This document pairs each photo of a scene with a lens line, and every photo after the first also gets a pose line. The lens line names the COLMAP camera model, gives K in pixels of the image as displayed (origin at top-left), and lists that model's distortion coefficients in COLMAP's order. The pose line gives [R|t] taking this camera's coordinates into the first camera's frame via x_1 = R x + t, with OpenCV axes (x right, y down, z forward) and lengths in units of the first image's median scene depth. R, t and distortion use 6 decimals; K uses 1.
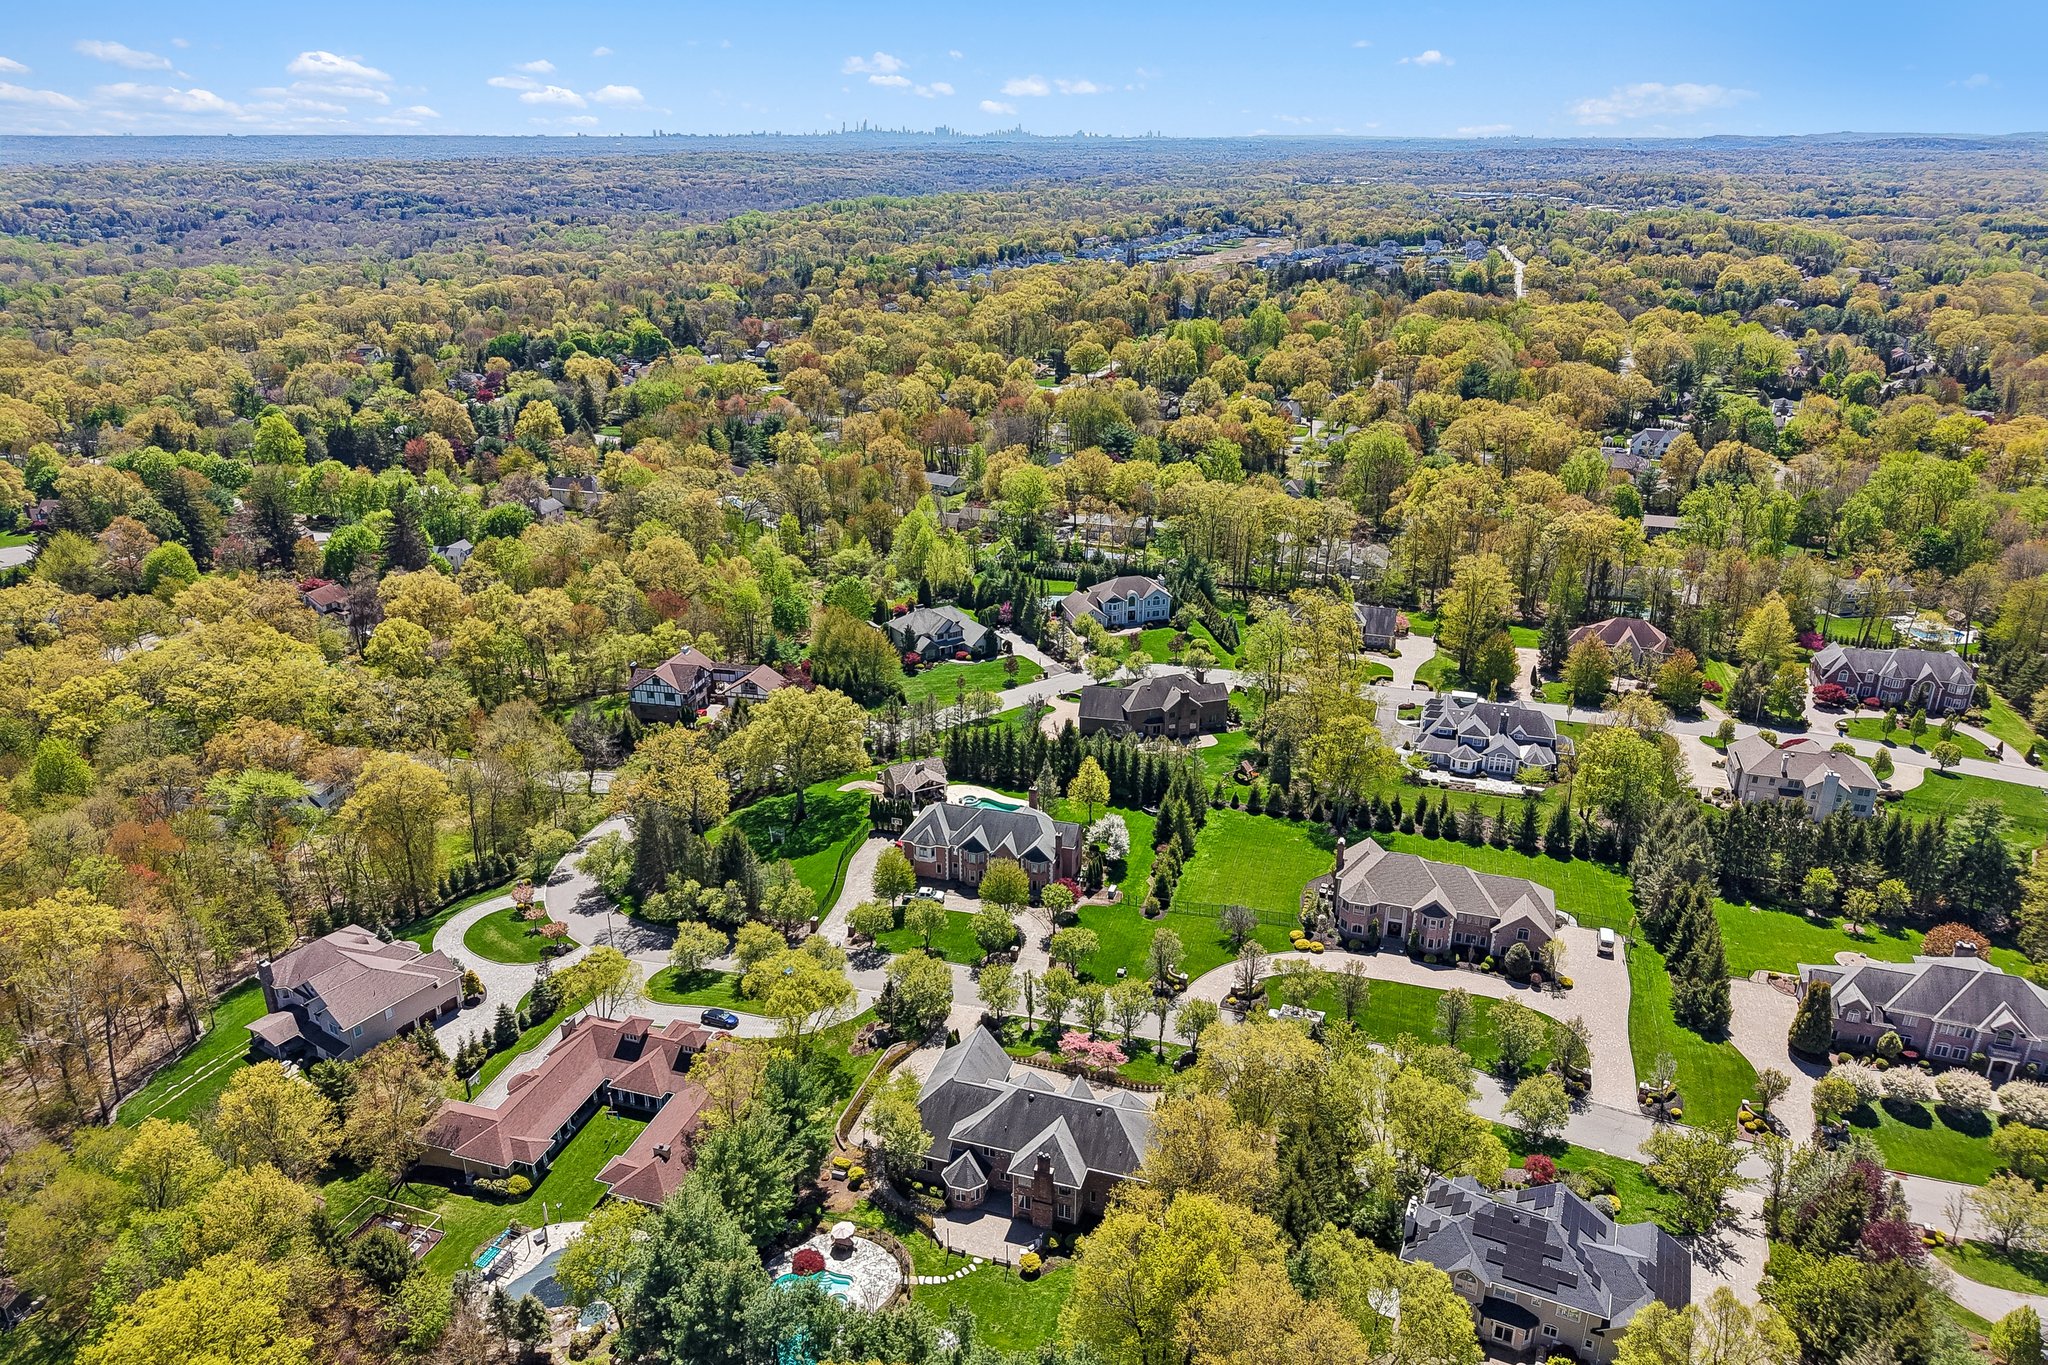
lens RADIAL K [[1371.0, 0, 1021.6], [0, 1371.0, 678.7], [0, 0, 1]] dist [0.028858, -0.035127]
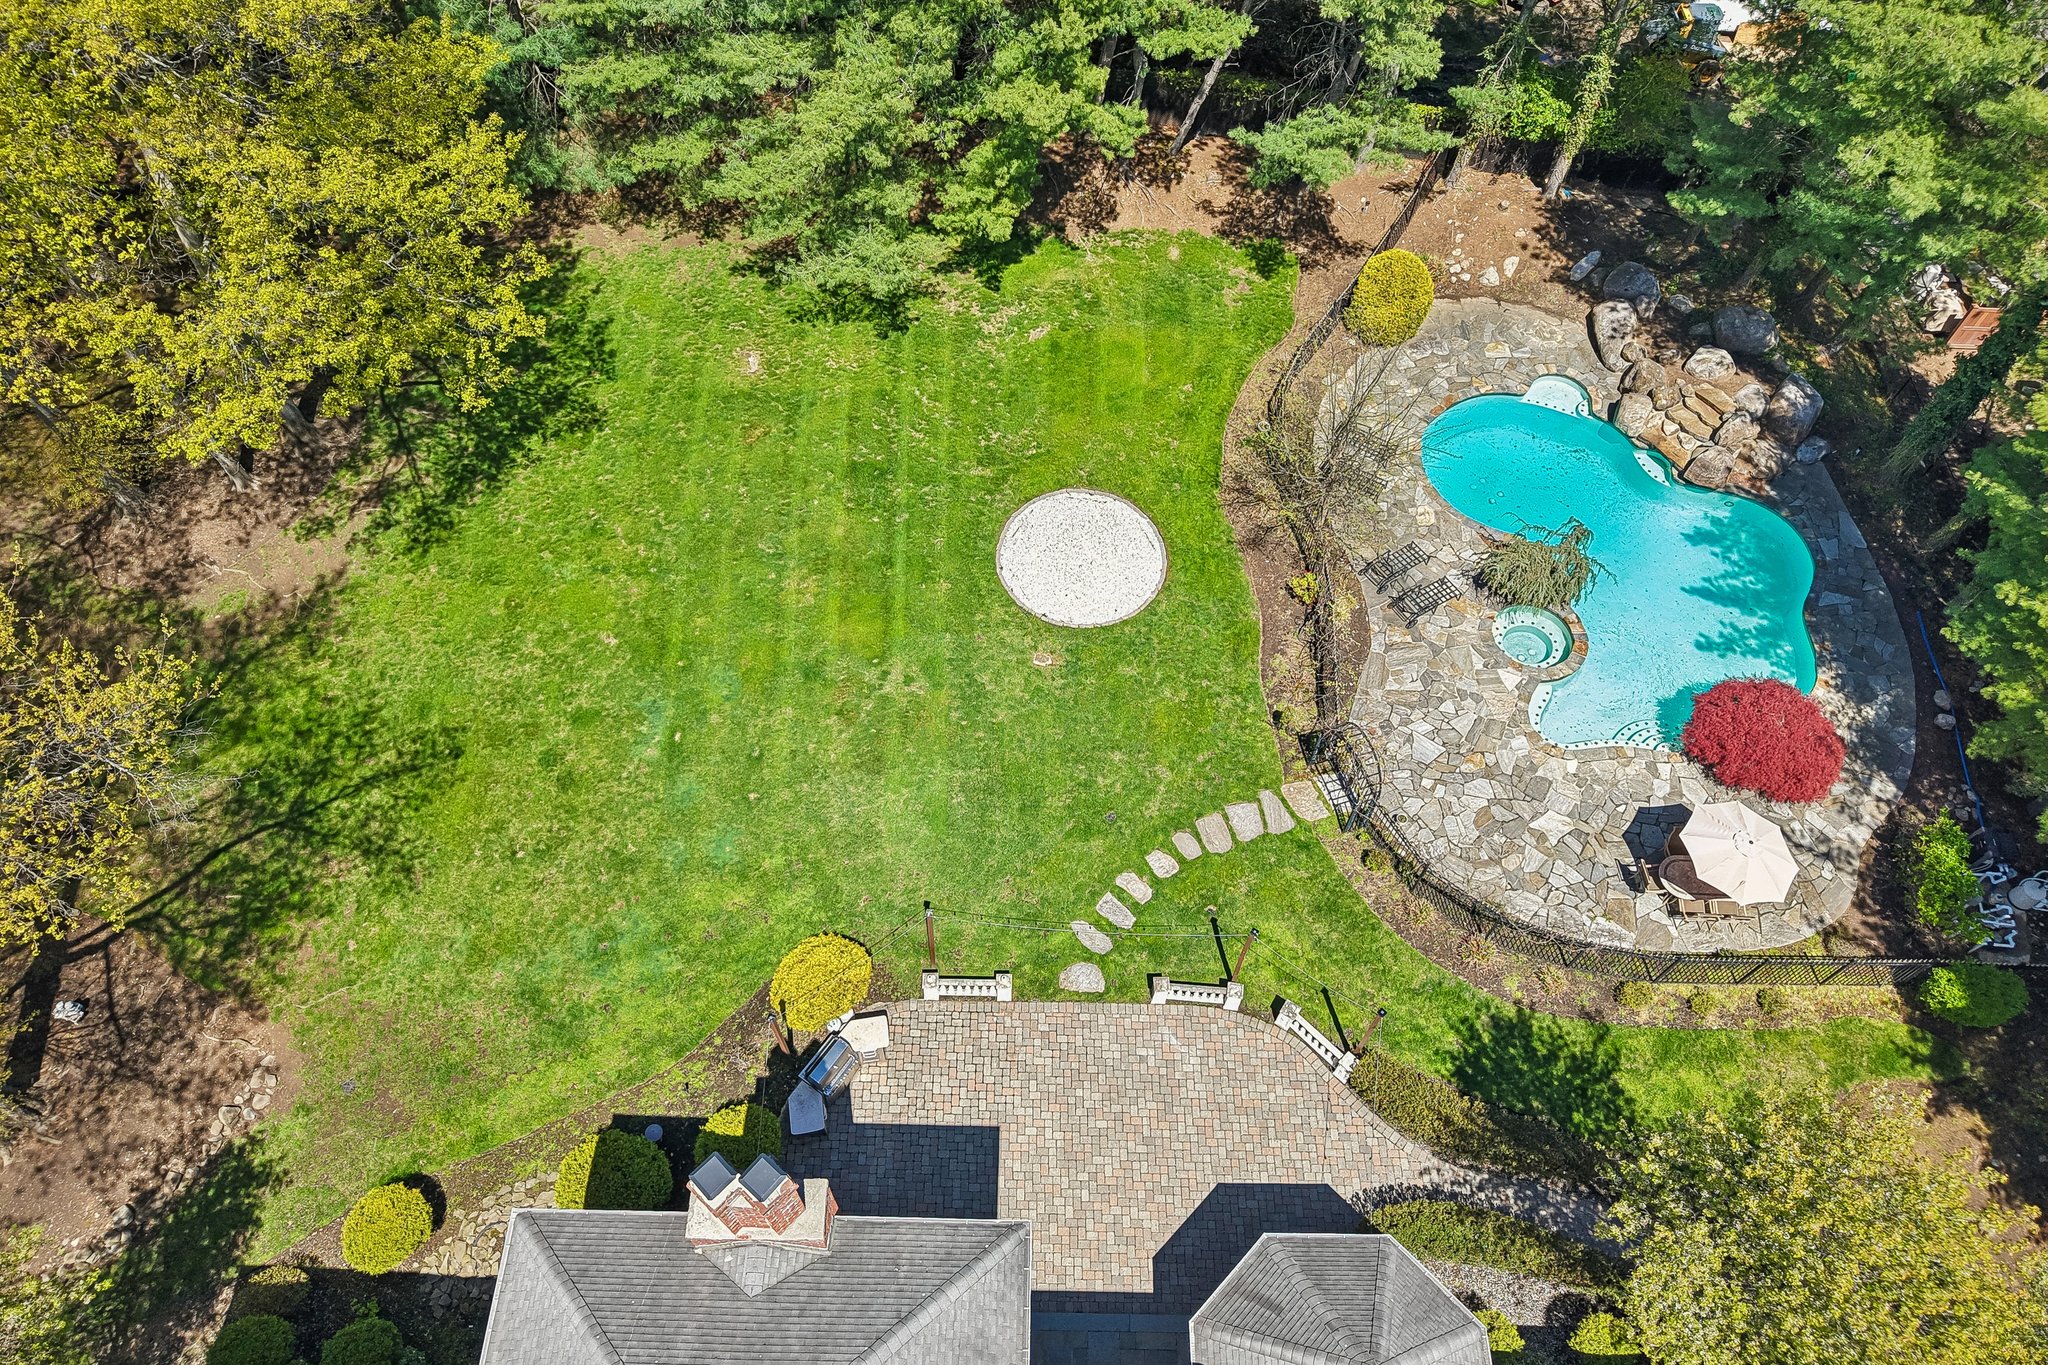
lens RADIAL K [[1371.0, 0, 1031.8], [0, 1371.0, 677.1], [0, 0, 1]] dist [0.028858, -0.035127]
pose [[-0.957499, 0.232621, -0.170538, 0.000610], [-0.122073, 0.208870, 0.970295, 0.153799], [0.261331, 0.949874, -0.171596, 0.729690]]
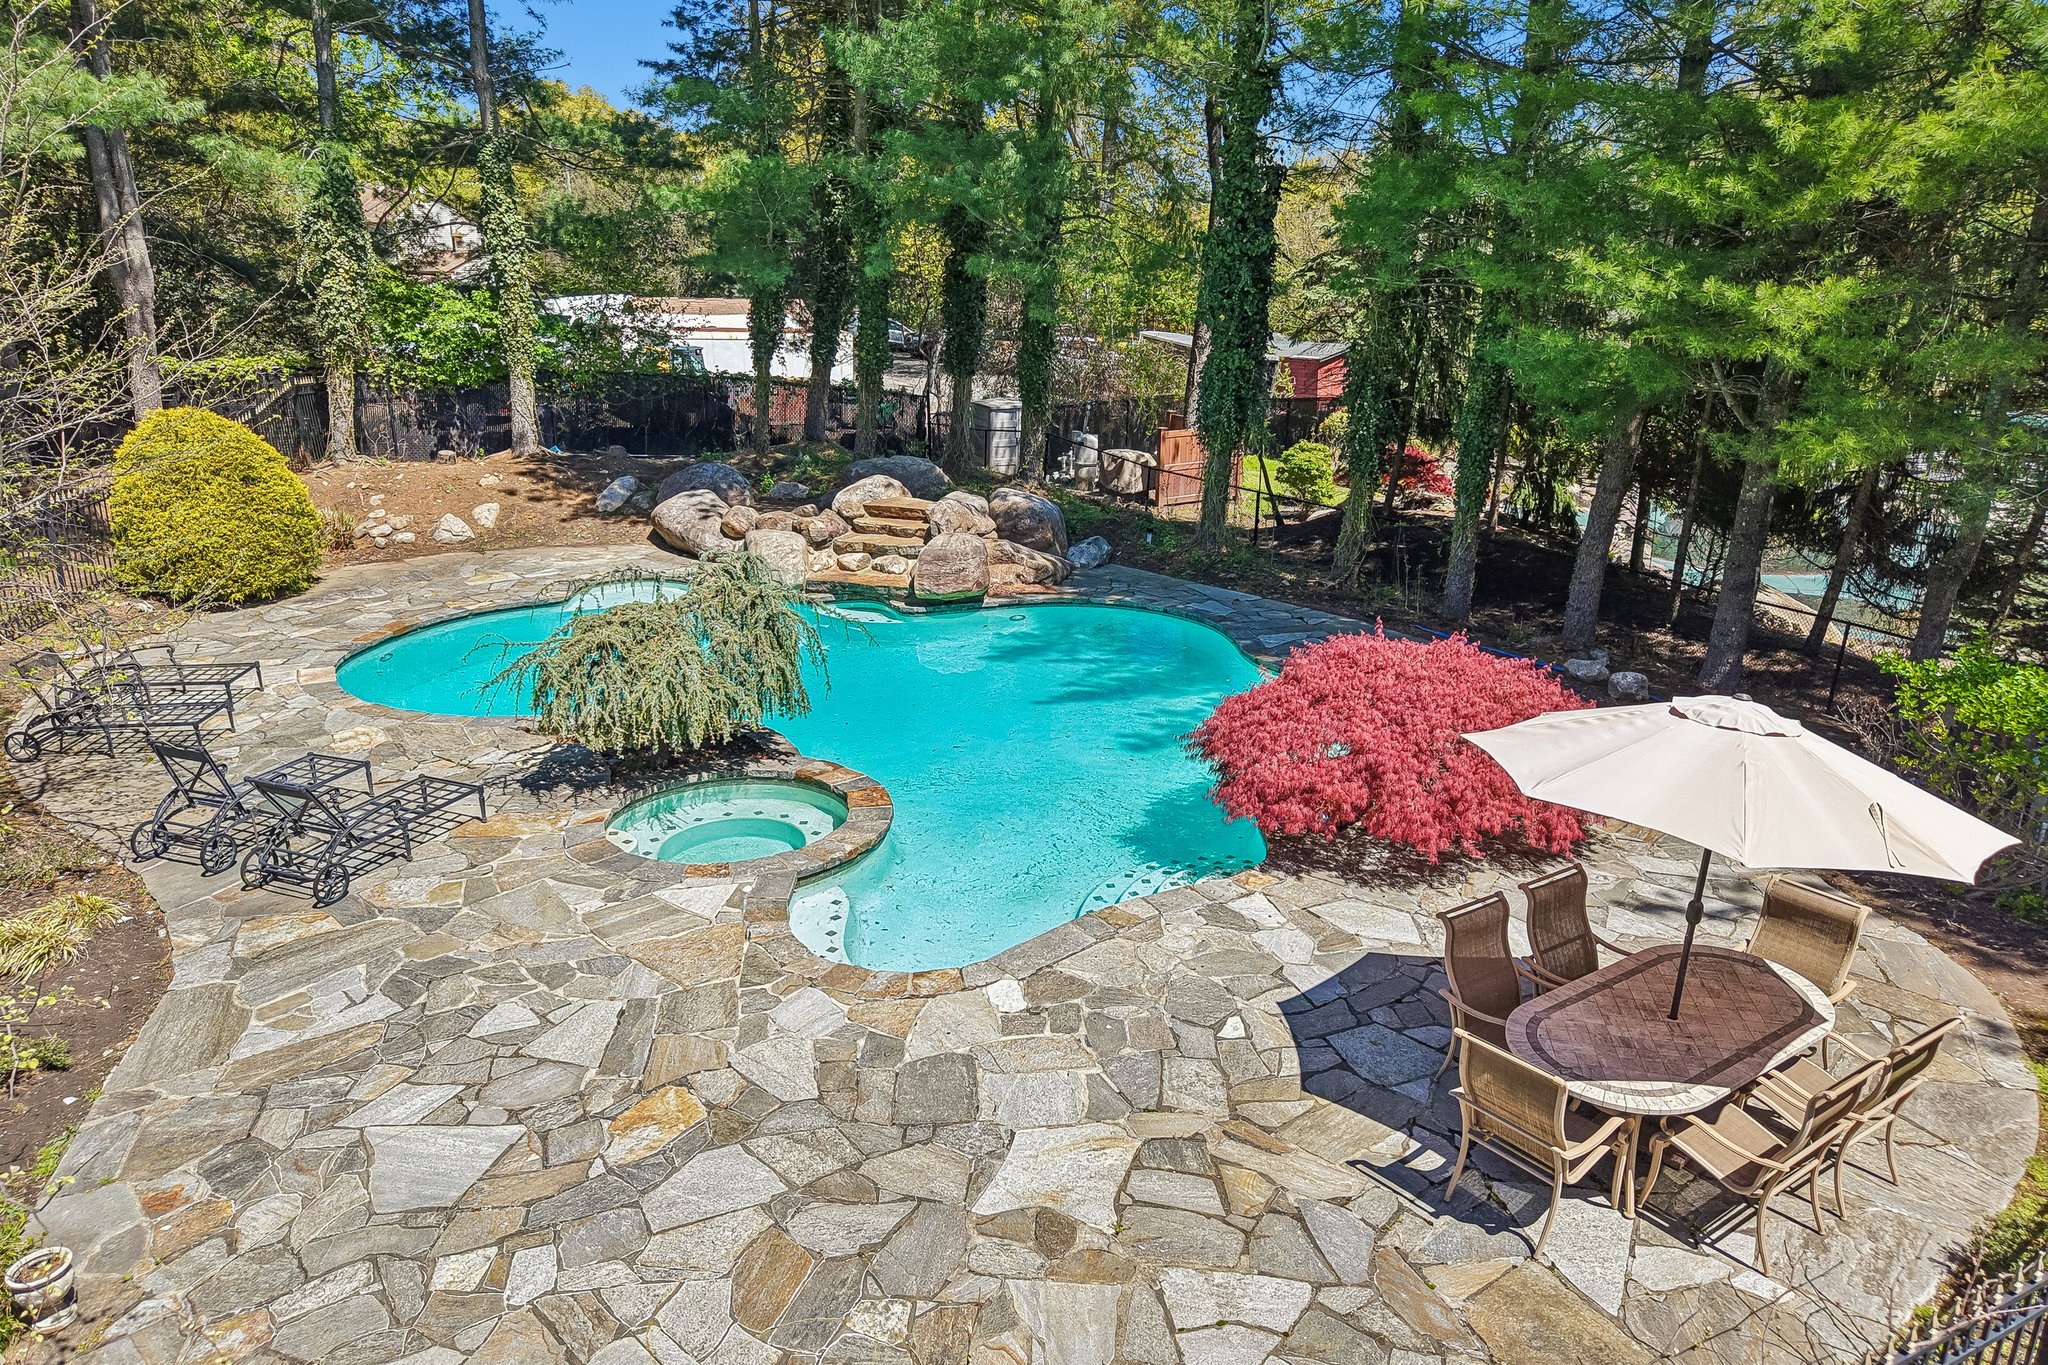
lens RADIAL K [[1371.0, 0, 1024.0], [0, 1371.0, 690.9], [0, 0, 1]] dist [0.028858, -0.035127]
pose [[-0.600279, 0.242782, -0.762051, -0.057908], [-0.302043, 0.813440, 0.497077, 0.282488], [0.740564, 0.528557, -0.414960, 0.742552]]
